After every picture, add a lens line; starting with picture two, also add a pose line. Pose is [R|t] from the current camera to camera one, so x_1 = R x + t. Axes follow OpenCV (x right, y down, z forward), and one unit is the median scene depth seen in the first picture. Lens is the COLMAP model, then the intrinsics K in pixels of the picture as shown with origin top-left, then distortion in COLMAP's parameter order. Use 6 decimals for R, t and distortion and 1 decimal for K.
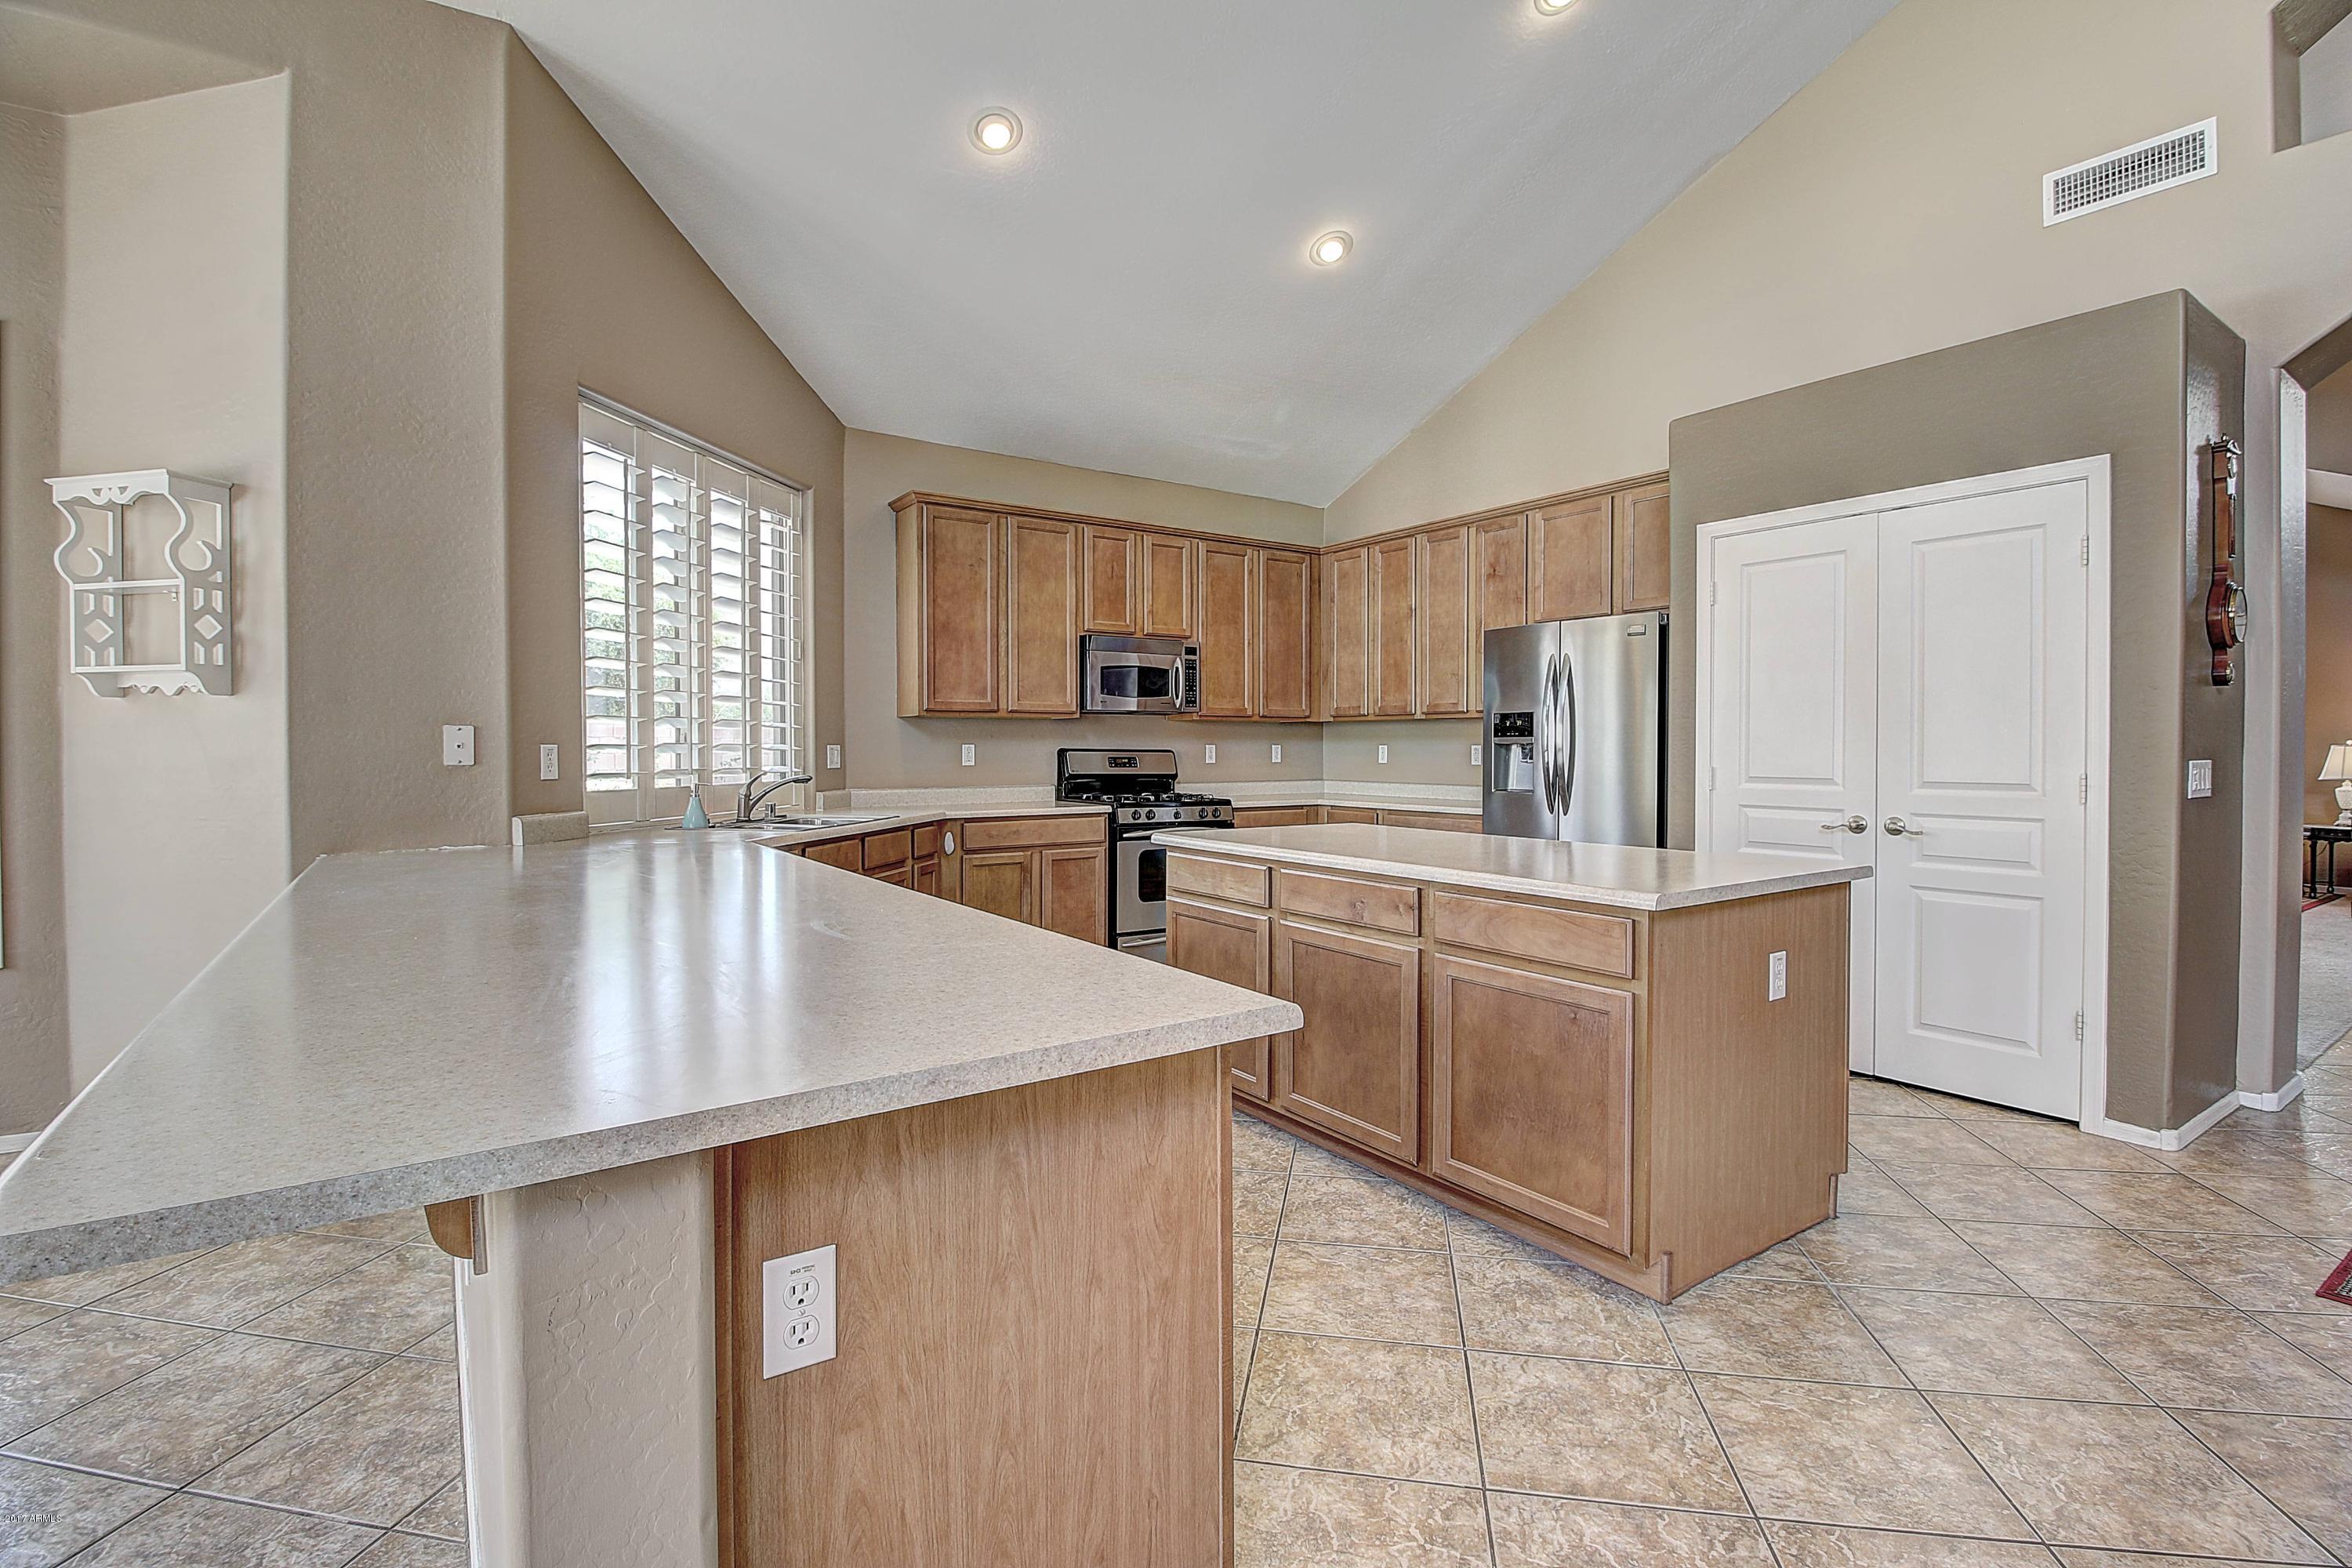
lens RADIAL K [[1081.8, 0, 1180.8], [0, 1081.8, 759.3], [0, 0, 1]] dist [0.001558, -0.013676]
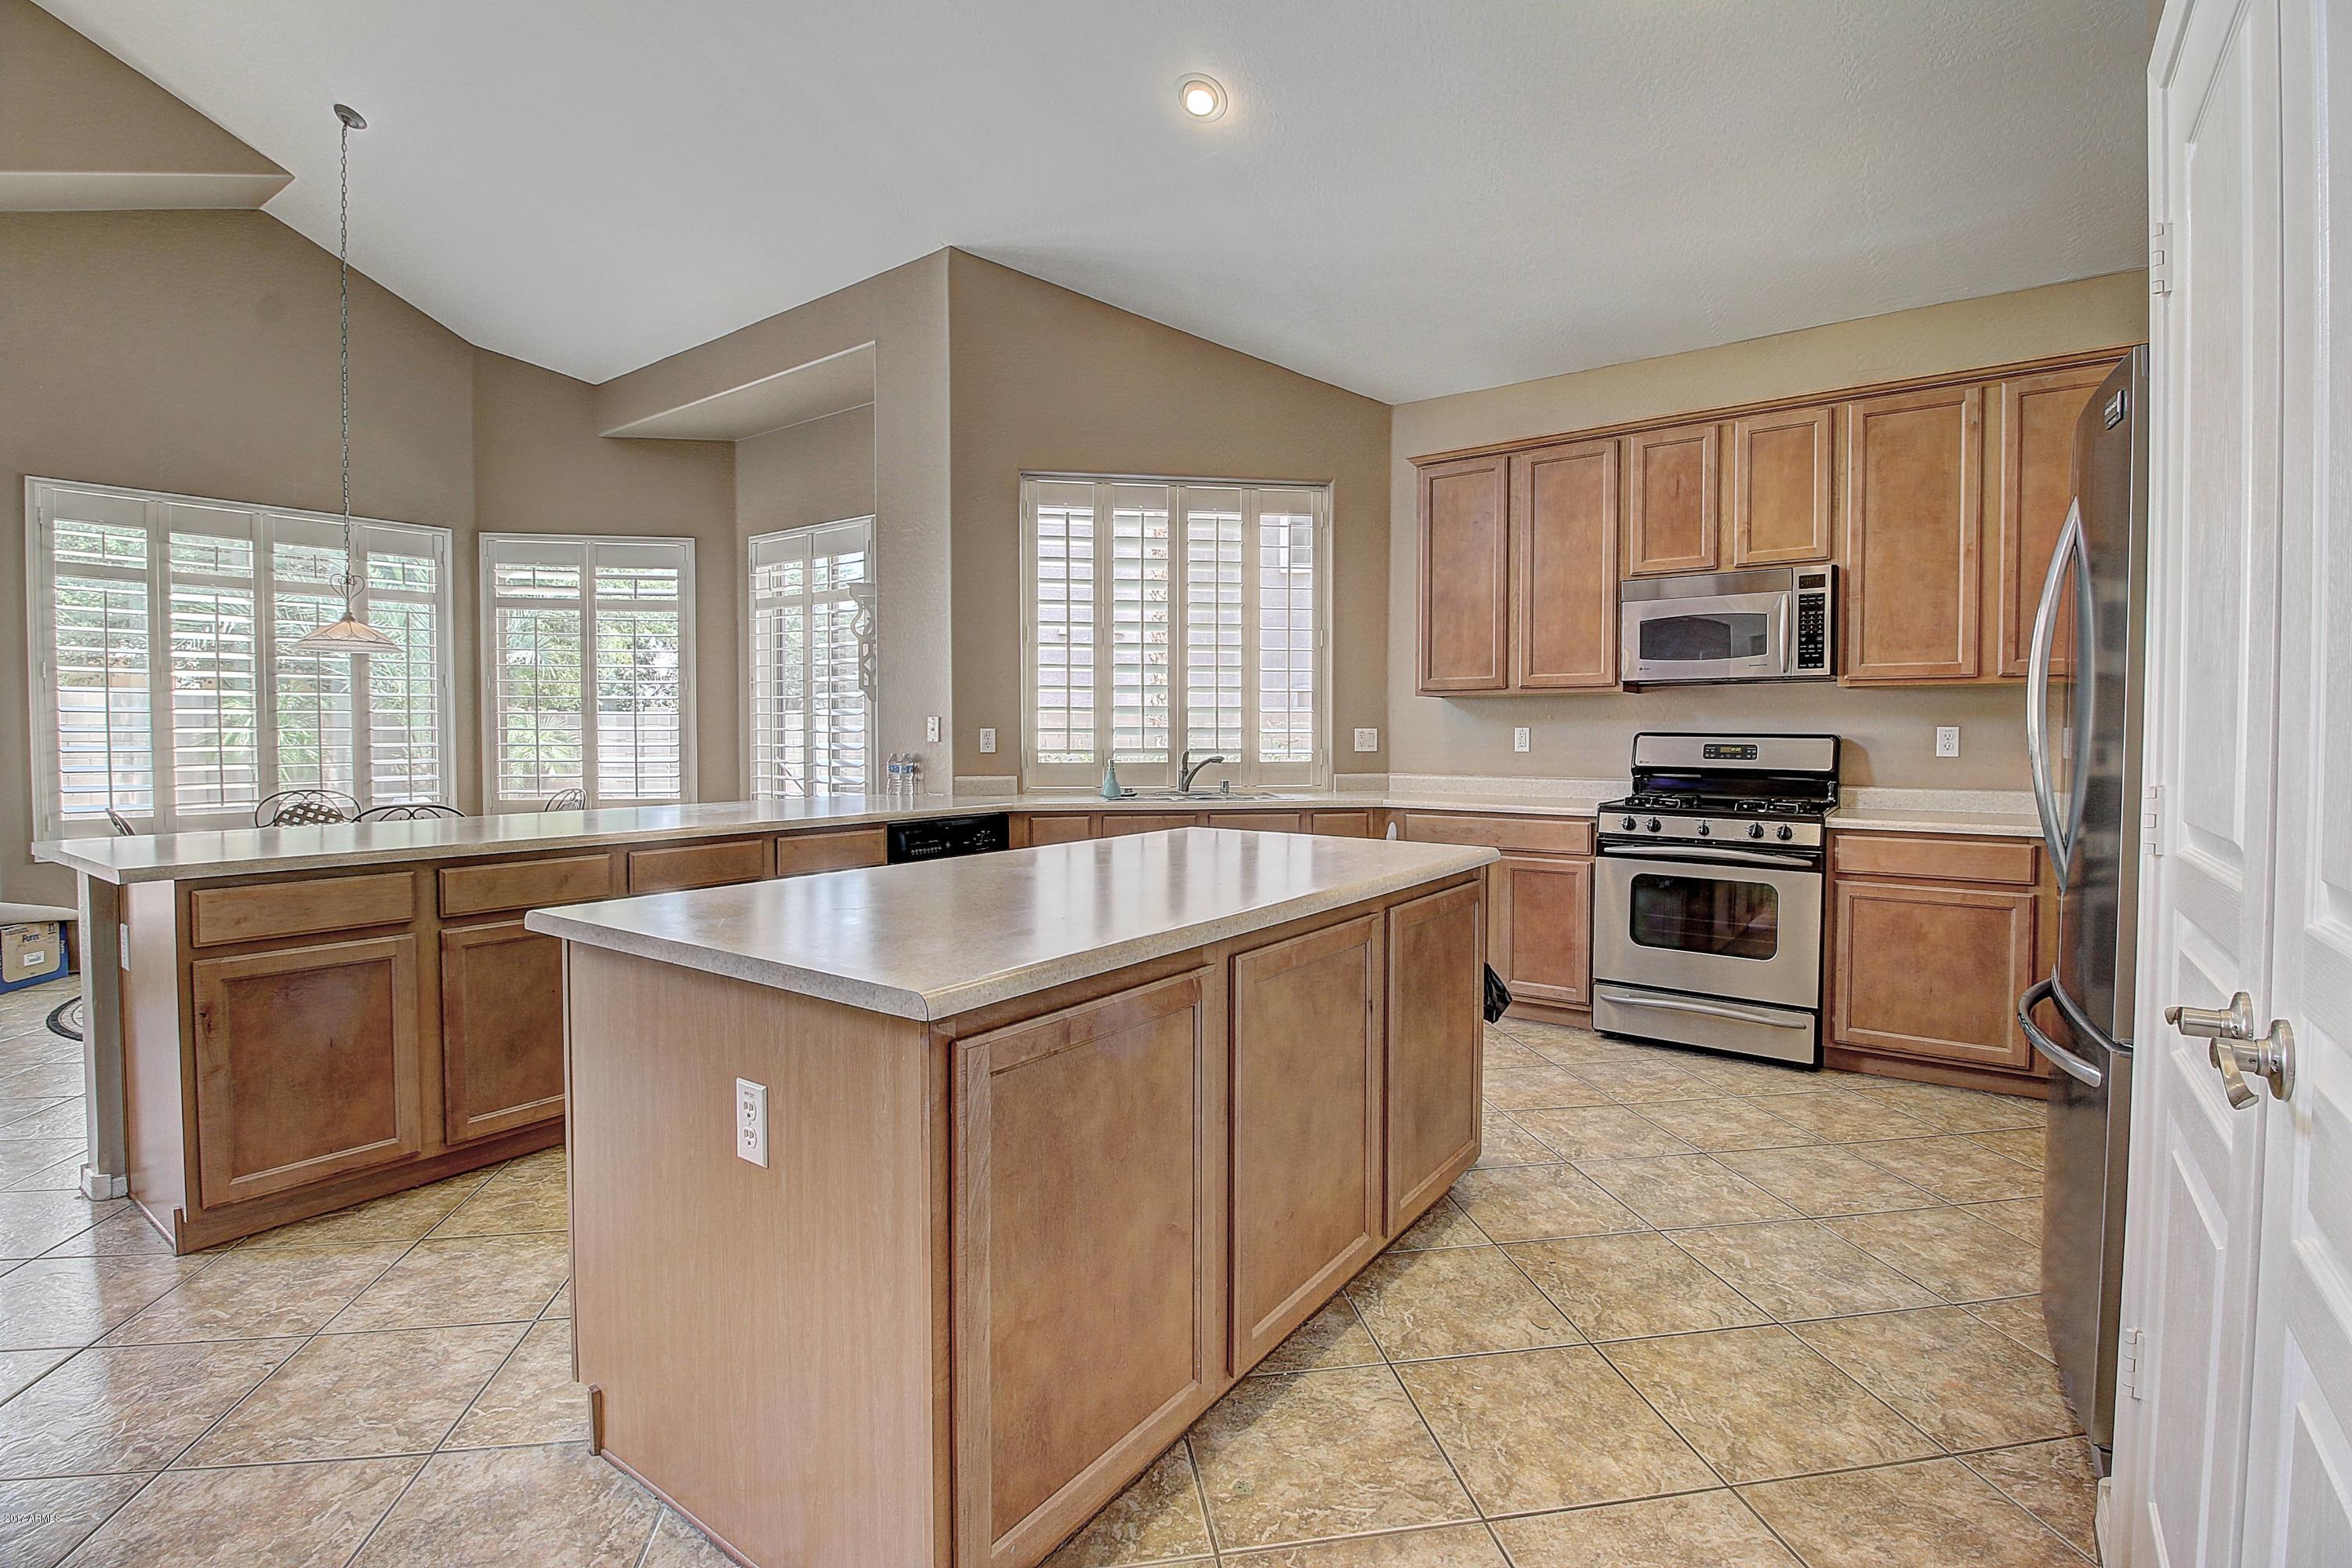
lens RADIAL K [[1081.8, 0, 1180.8], [0, 1081.8, 759.3], [0, 0, 1]] dist [0.001558, -0.013676]
pose [[0.338332, 0.021870, -0.940773, 0.532620], [-0.011740, 0.999750, 0.019019, -0.001766], [0.940954, 0.004610, 0.338504, 0.464120]]
